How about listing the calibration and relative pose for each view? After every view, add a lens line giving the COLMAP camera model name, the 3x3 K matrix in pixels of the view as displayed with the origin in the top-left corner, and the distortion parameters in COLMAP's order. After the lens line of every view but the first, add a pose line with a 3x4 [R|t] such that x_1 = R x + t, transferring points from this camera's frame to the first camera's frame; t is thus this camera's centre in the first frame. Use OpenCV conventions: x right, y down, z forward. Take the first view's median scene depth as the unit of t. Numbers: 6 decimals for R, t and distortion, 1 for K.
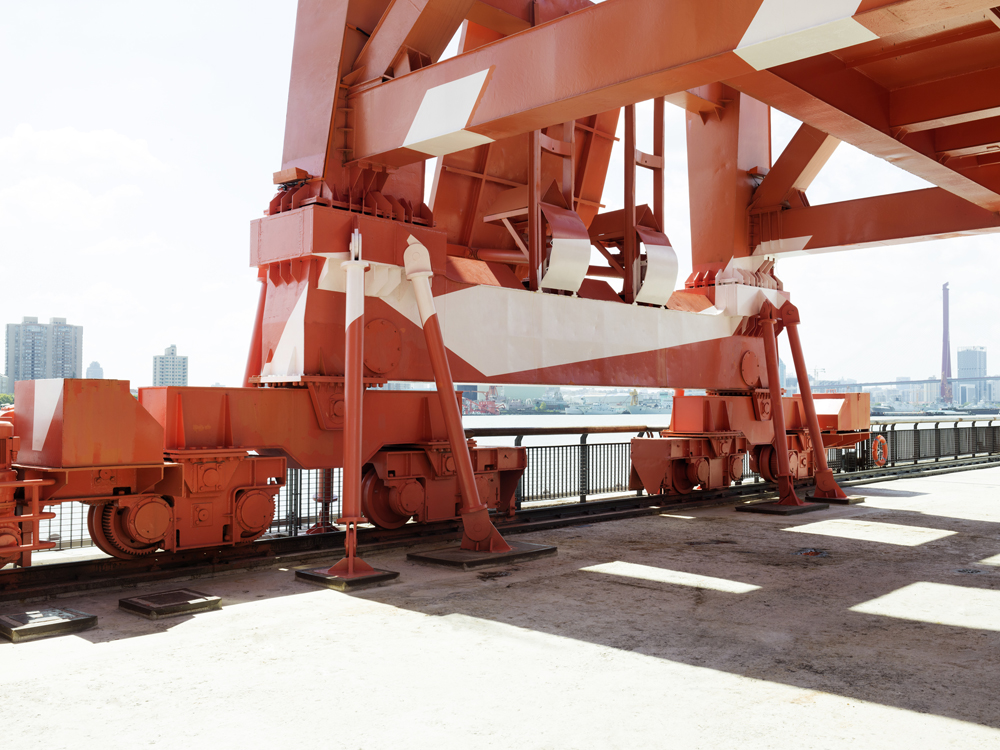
lens RADIAL K [[951.7, 0, 500.4], [0, 951.7, 390.4], [0, 0, 1]] dist [0.009395, -0.012443]
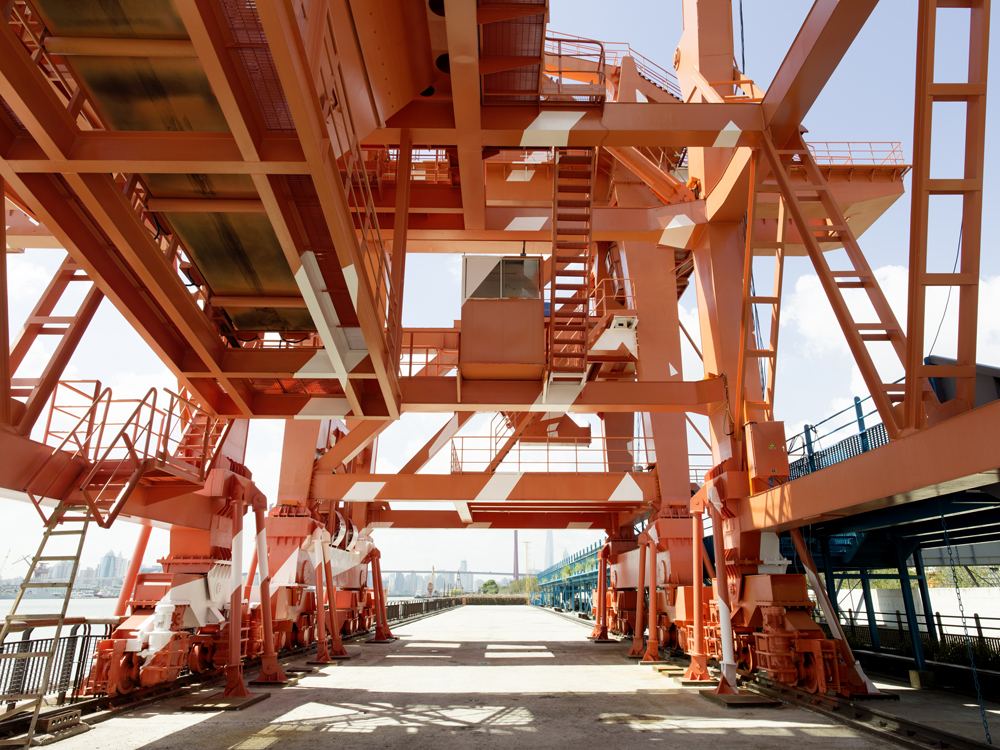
lens RADIAL K [[672.6, 0, 500.0], [0, 672.6, 375.0], [0, 0, 1]] dist [0.000335, -0.000778]
pose [[0.720699, 0.216939, 0.658431, -0.896192], [-0.015647, 0.954625, -0.297401, -0.017310], [-0.693072, 0.204034, 0.691391, -0.600026]]
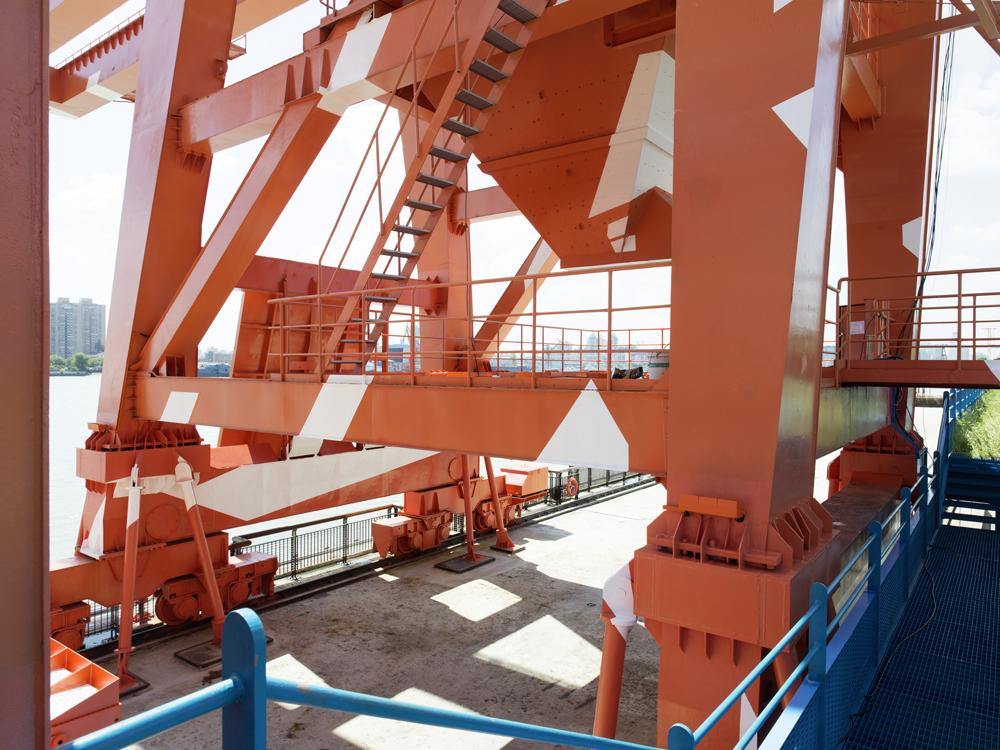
lens RADIAL K [[672.6, 0, 500.0], [0, 672.6, 375.0], [0, 0, 1]] dist [0.000335, -0.000778]
pose [[0.993549, 0.002911, 0.113364, 0.274580], [-0.006890, 0.999373, 0.034723, -0.295584], [-0.113192, -0.035280, 0.992947, -0.178007]]
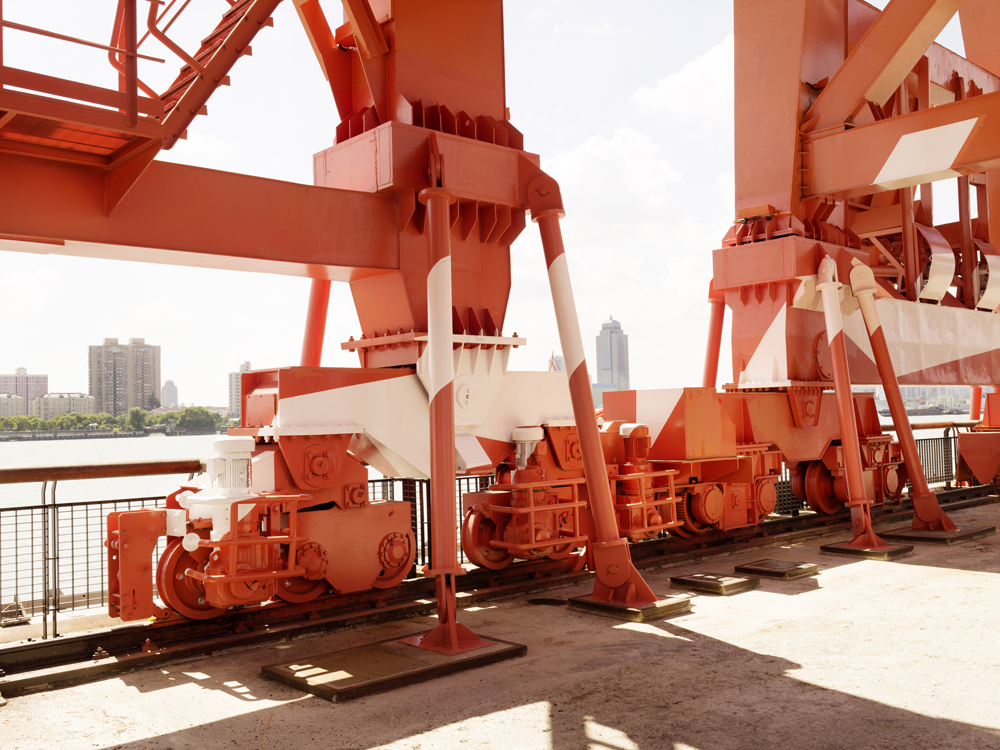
lens RADIAL K [[962.8, 0, 500.0], [0, 962.8, 375.0], [0, 0, 1]] dist [0.003955, -0.007147]
pose [[0.997299, -0.028703, -0.067607, -0.379995], [0.027037, 0.999311, -0.025431, -0.002285], [0.068291, 0.023535, 0.997388, -0.162309]]
